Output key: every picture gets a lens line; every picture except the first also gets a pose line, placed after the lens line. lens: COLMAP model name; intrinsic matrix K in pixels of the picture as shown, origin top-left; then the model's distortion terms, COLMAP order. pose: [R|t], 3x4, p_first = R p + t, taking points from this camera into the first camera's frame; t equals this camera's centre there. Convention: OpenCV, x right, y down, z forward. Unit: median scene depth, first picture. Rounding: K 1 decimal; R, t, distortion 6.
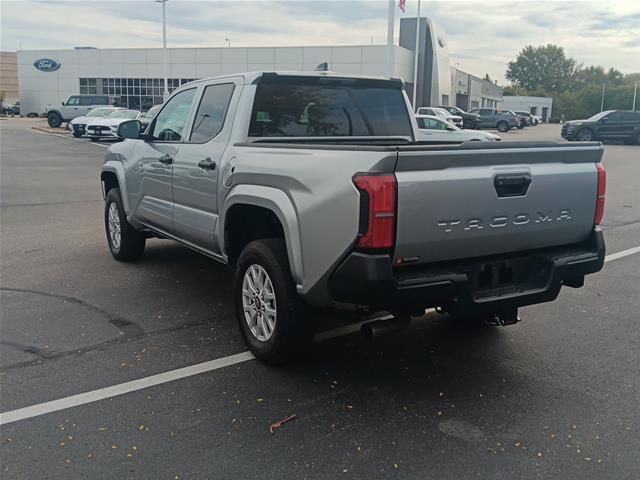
lens RADIAL K [[651.7, 0, 320.0], [0, 651.7, 240.0], [0, 0, 1]] dist [0.115121, -0.256199]
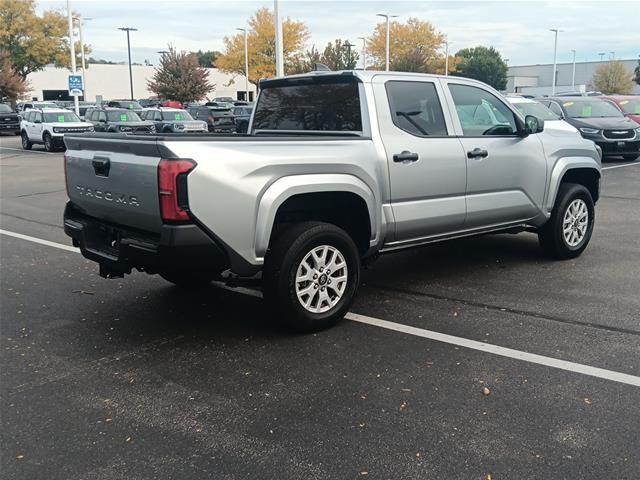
lens RADIAL K [[651.7, 0, 320.0], [0, 651.7, 240.0], [0, 0, 1]] dist [0.115121, -0.256199]
pose [[0.190536, 0.177402, -0.965518, 1.601103], [-0.167606, 0.974974, 0.146064, -0.199824], [0.967266, 0.133996, 0.215502, 1.132117]]
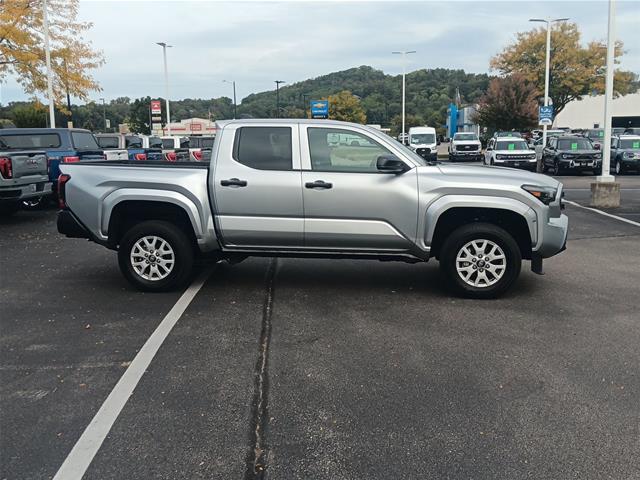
lens RADIAL K [[645.2, 0, 320.0], [0, 645.2, 240.0], [0, 0, 1]] dist [0.136855, -0.379648]
pose [[-0.592337, 0.114753, -0.797477, 1.626220], [-0.145706, 0.958228, 0.246109, -0.548468], [0.792406, 0.261977, -0.550873, 2.909109]]
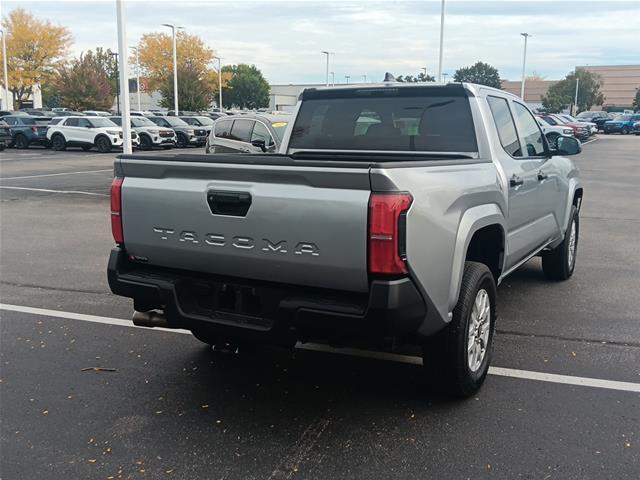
lens RADIAL K [[651.7, 0, 320.0], [0, 651.7, 240.0], [0, 0, 1]] dist [0.115121, -0.256199]
pose [[0.519598, 0.141963, -0.842534, 1.118976], [-0.159918, 0.984832, 0.067317, -0.112700], [0.839312, 0.099759, 0.534420, 0.609708]]
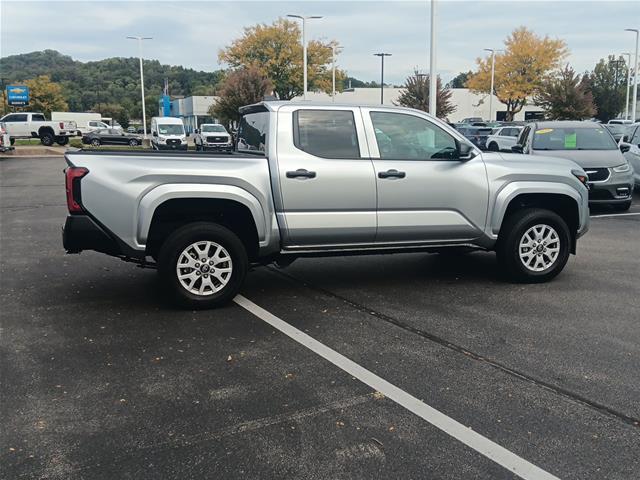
lens RADIAL K [[651.7, 0, 320.0], [0, 651.7, 240.0], [0, 0, 1]] dist [0.115121, -0.256199]
pose [[-0.202842, 0.148322, -0.967913, 1.868189], [-0.180714, 0.965813, 0.185872, -0.357317], [0.962392, 0.212618, -0.169104, 1.966625]]
